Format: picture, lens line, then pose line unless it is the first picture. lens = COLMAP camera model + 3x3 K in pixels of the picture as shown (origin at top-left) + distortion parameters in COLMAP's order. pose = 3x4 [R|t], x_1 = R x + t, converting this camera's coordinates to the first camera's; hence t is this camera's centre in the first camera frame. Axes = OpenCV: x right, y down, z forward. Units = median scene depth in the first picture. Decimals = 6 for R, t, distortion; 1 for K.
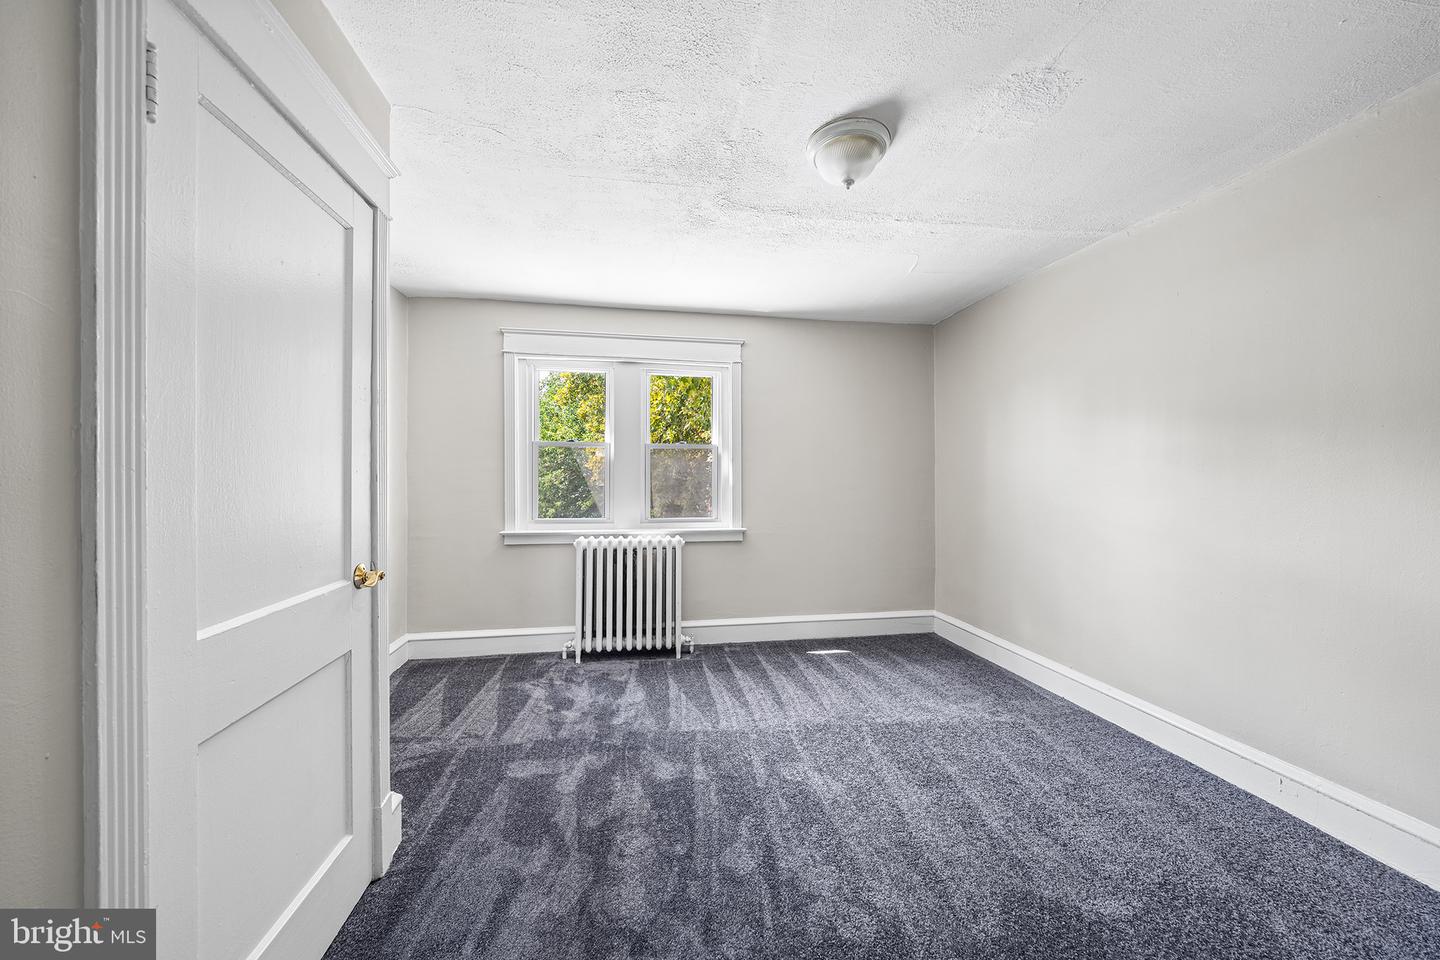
lens RADIAL K [[536.1, 0, 723.0], [0, 536.1, 478.9], [0, 0, 1]] dist [0.000338, 0.000027]
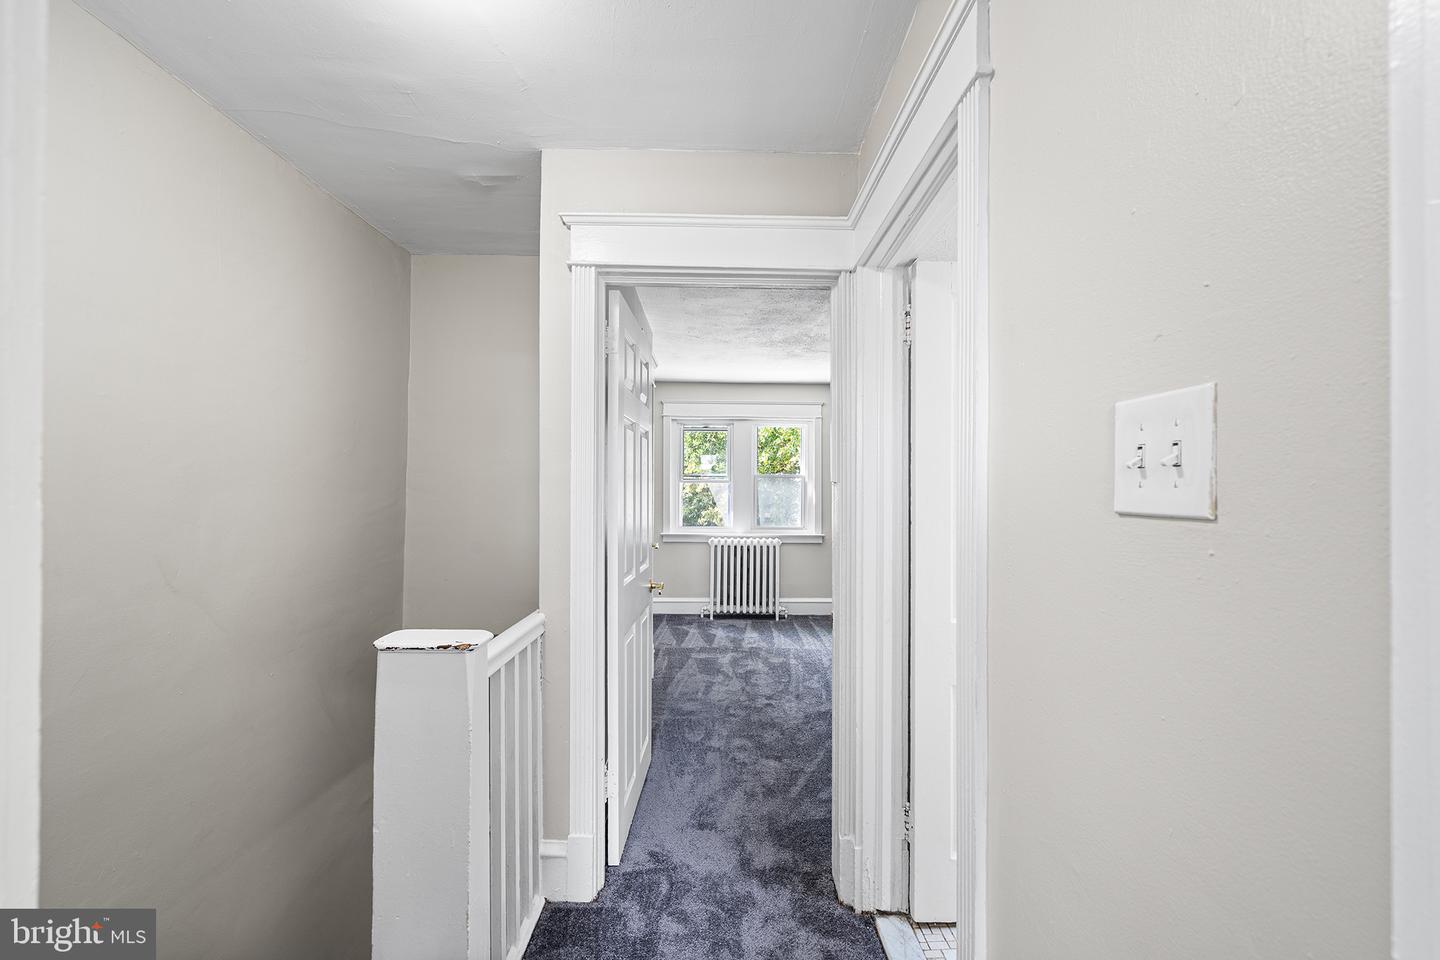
lens RADIAL K [[566.5, 0, 724.7], [0, 566.5, 486.1], [0, 0, 1]] dist [-0.000487, -0.000081]
pose [[0.987906, 0.001997, -0.155041, 0.015278], [-0.003713, 0.999935, -0.010780, -0.020914], [0.155009, 0.011225, 0.987849, -0.590548]]
